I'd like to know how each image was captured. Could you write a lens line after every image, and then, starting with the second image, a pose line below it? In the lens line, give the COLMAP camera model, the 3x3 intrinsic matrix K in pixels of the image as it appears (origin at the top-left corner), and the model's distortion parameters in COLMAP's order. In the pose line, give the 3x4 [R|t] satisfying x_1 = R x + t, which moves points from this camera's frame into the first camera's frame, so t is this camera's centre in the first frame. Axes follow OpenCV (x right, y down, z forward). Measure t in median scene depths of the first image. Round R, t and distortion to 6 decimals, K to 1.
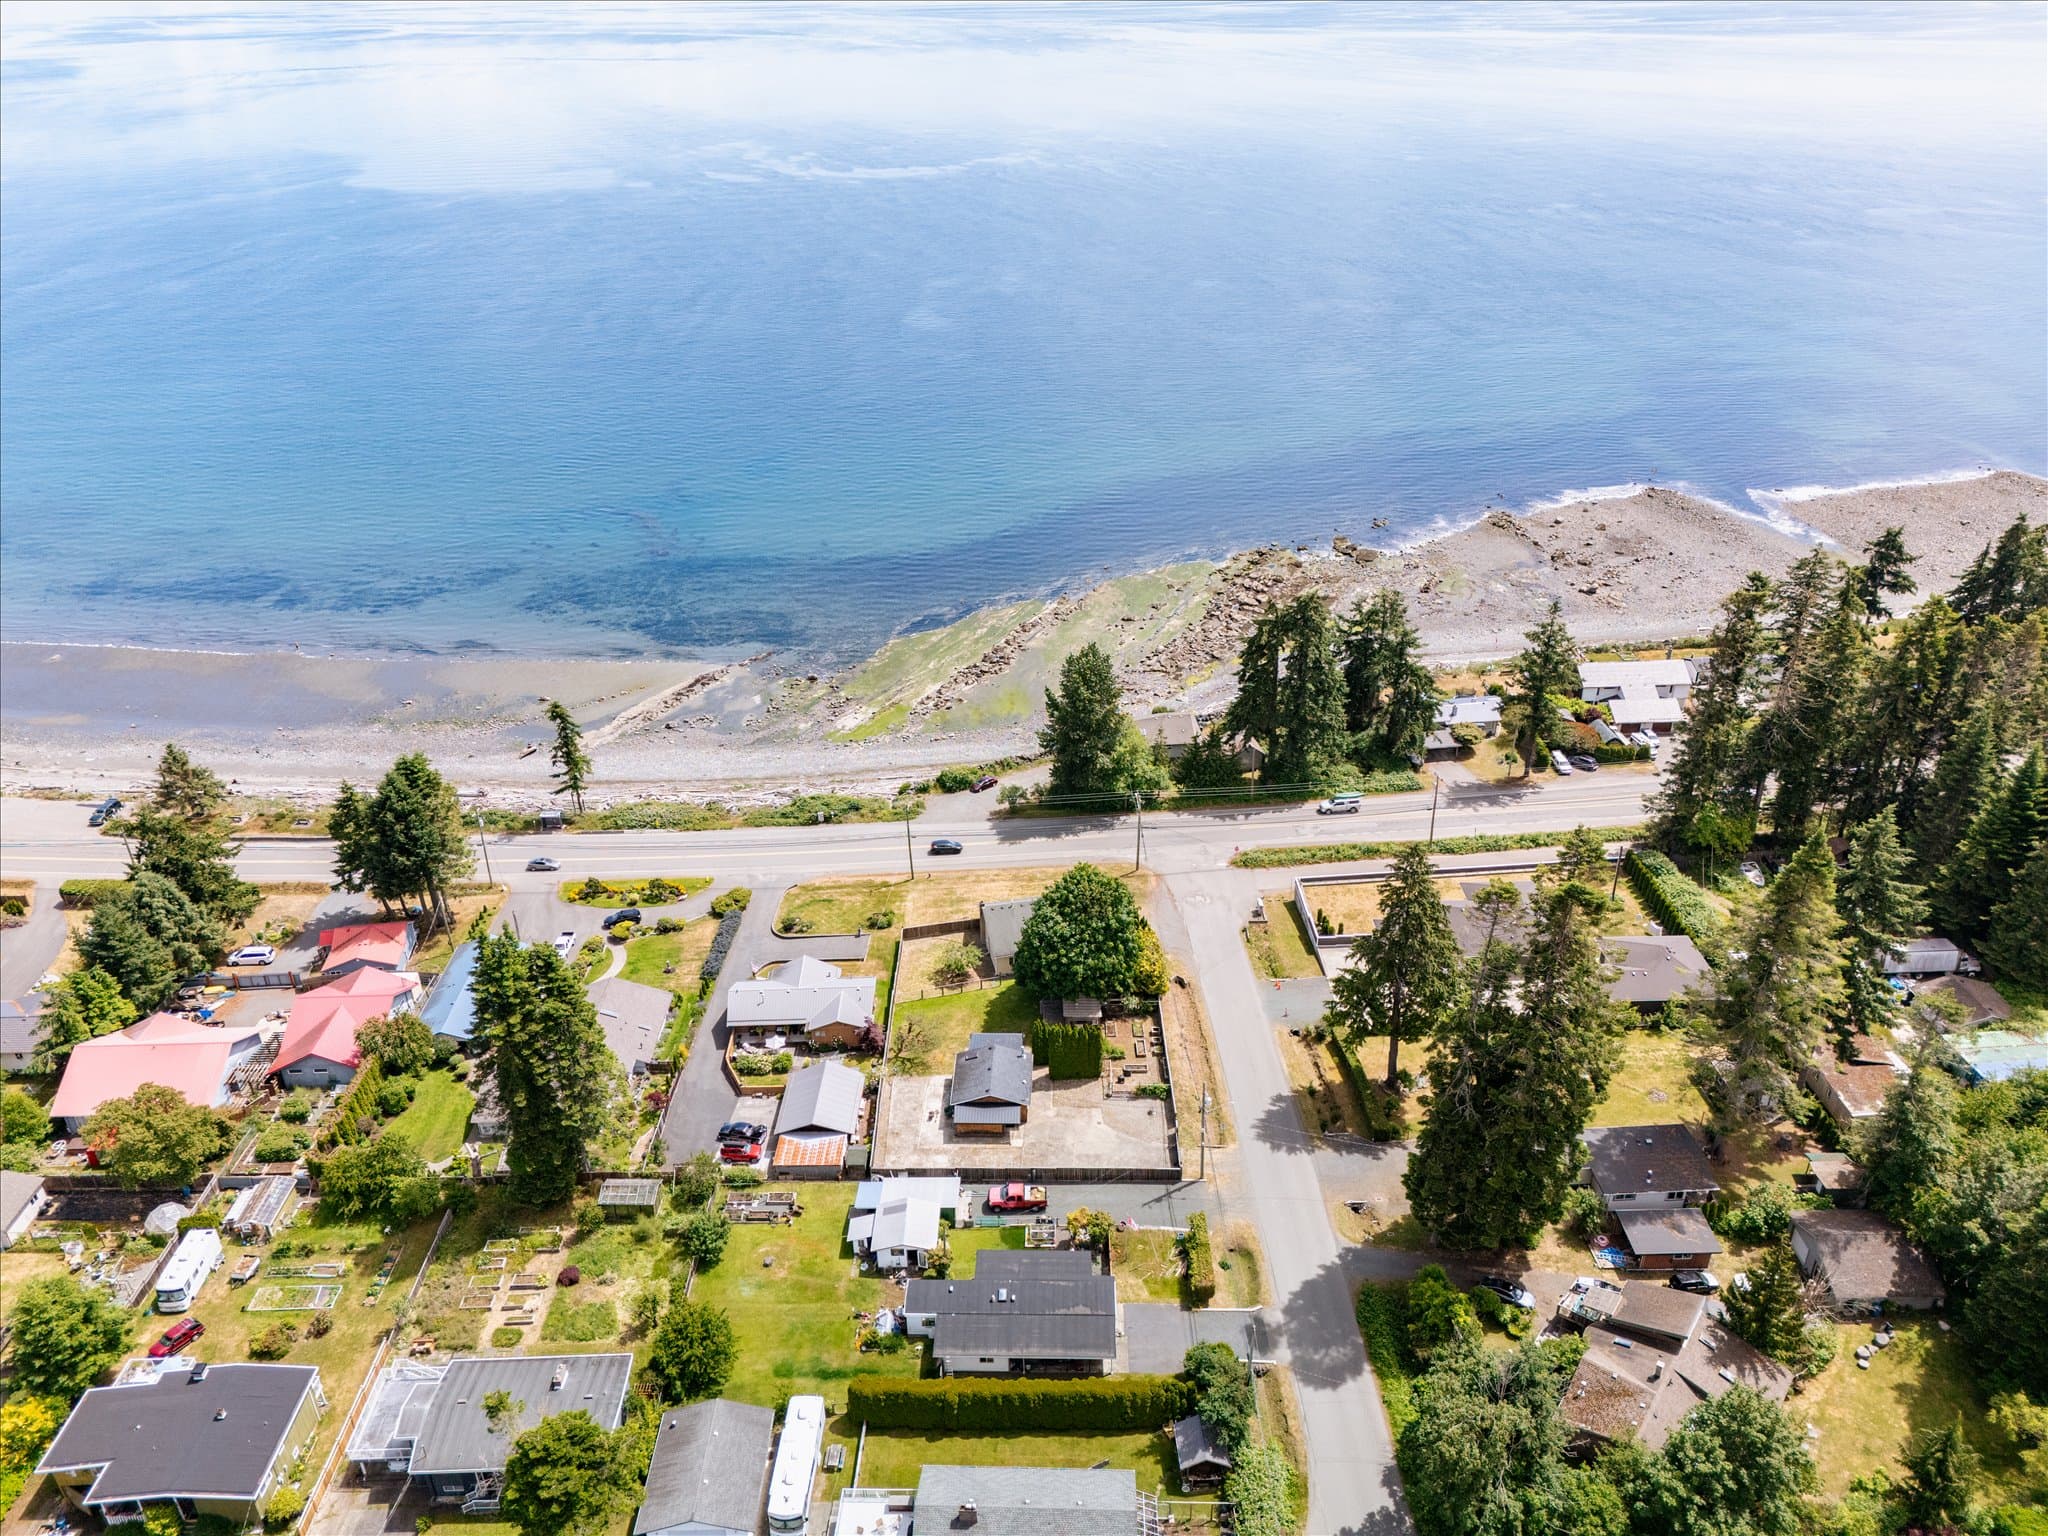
lens RADIAL K [[1502.7, 0, 1027.3], [0, 1502.7, 760.4], [0, 0, 1]] dist [0.084603, -0.088062]
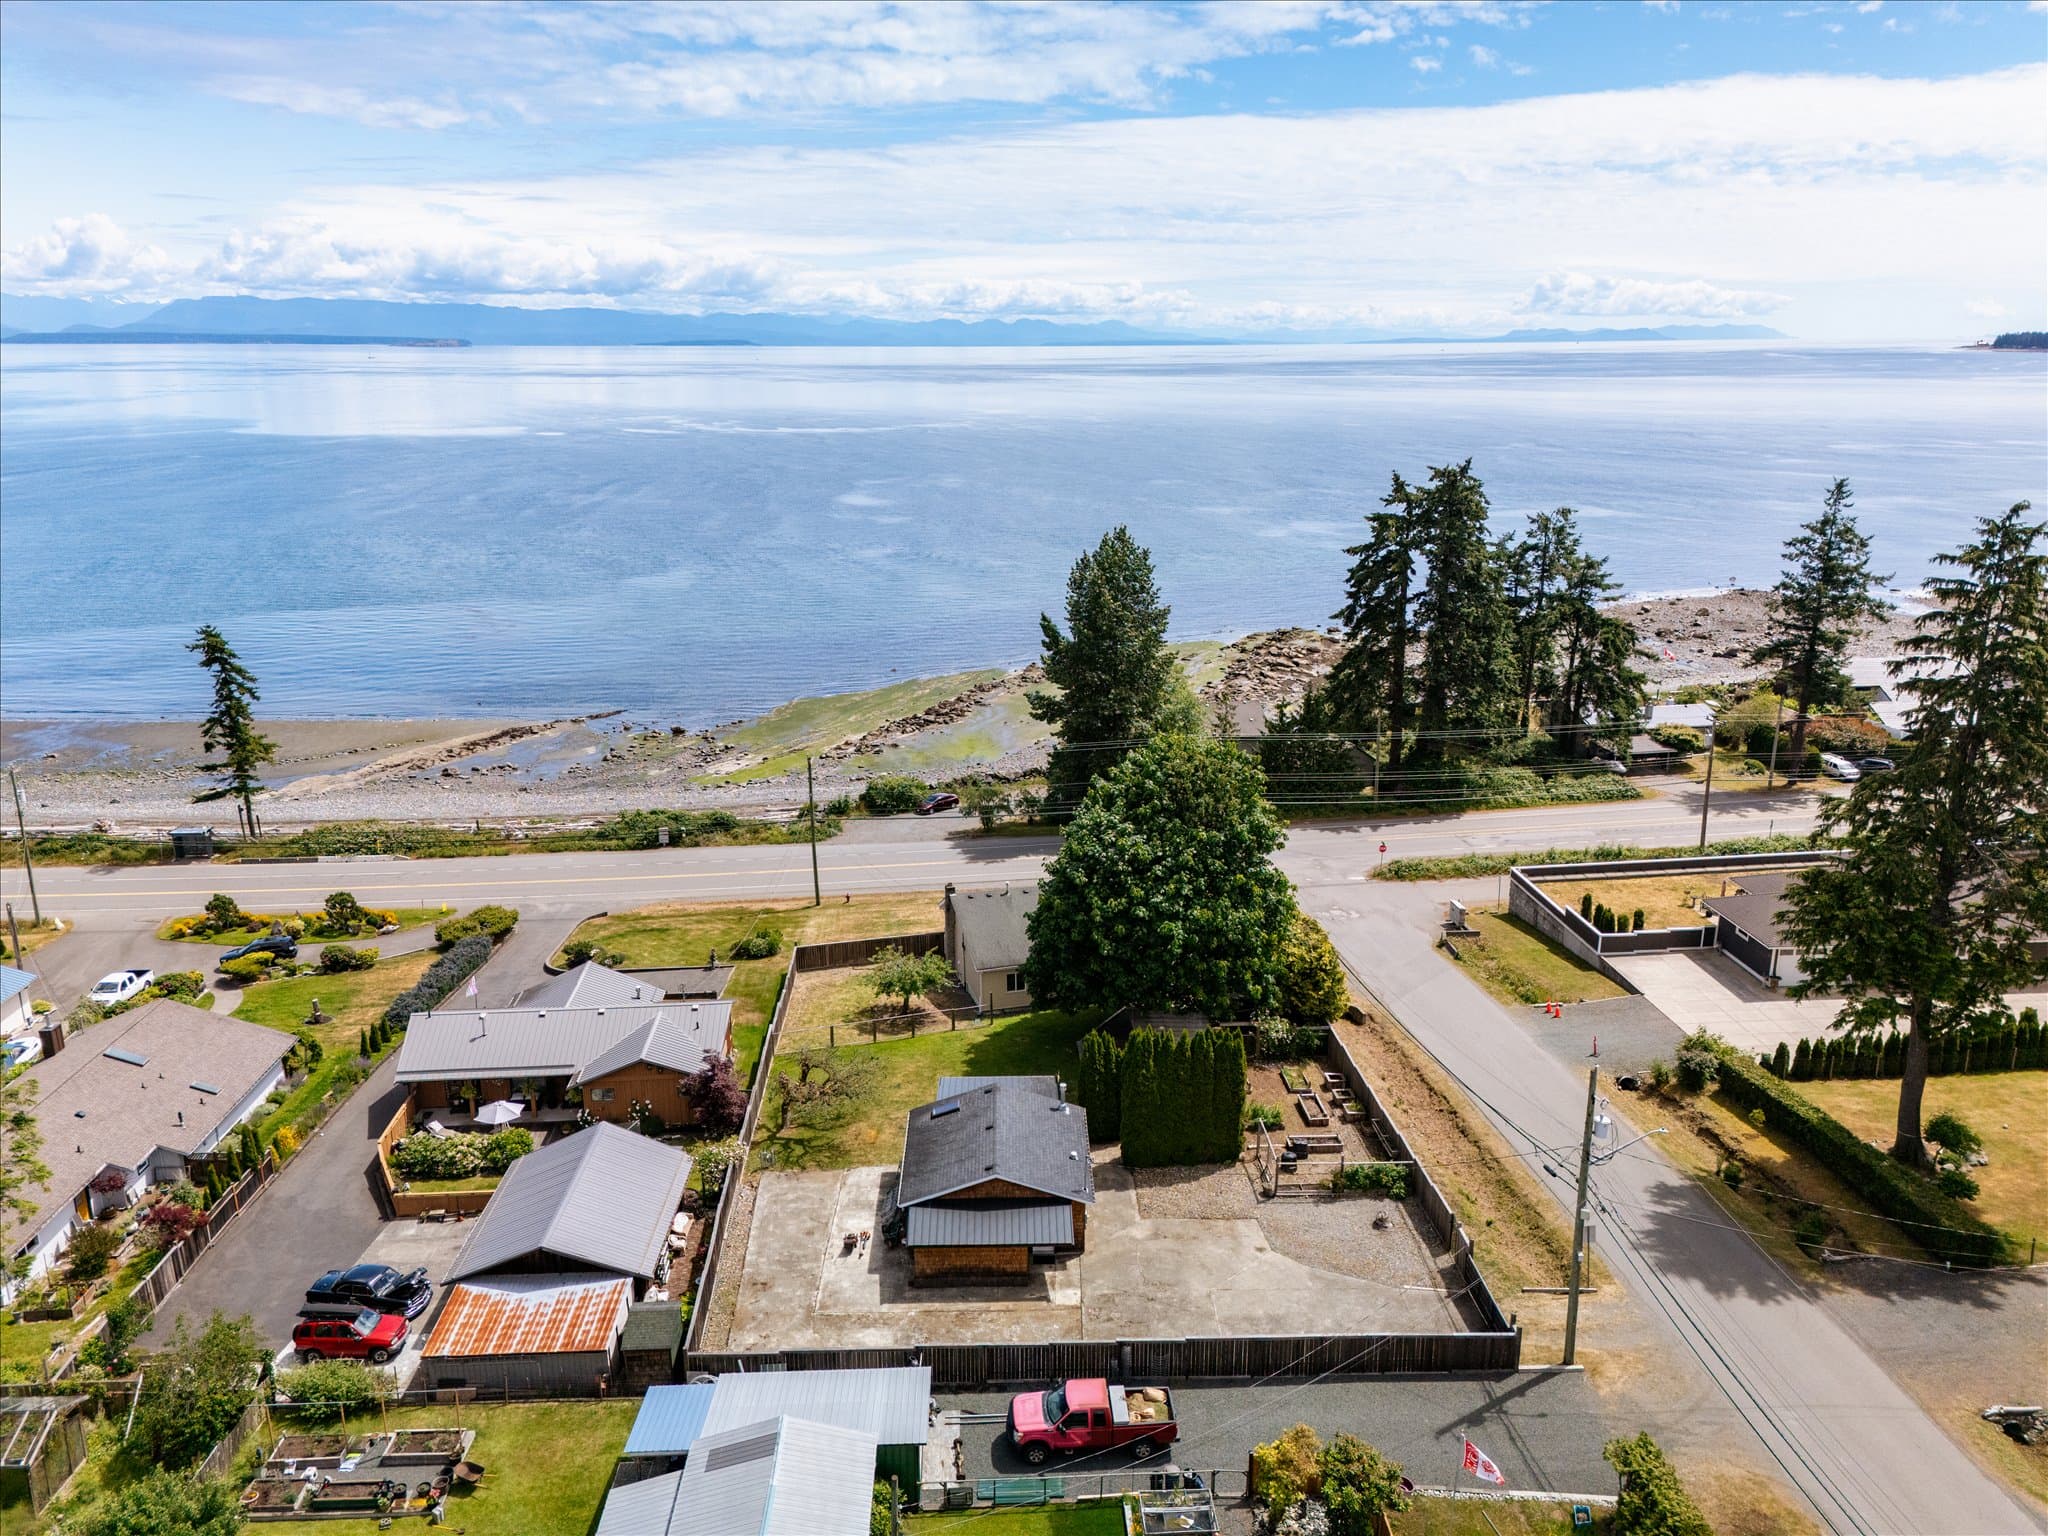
lens RADIAL K [[1512.0, 0, 1026.6], [0, 1512.0, 761.7], [0, 0, 1]] dist [0.047776, -0.029986]
pose [[0.998491, -0.001354, 0.054891, -0.036220], [0.013400, 0.975477, -0.219695, 0.189015], [-0.053247, 0.220099, 0.974023, 0.537202]]
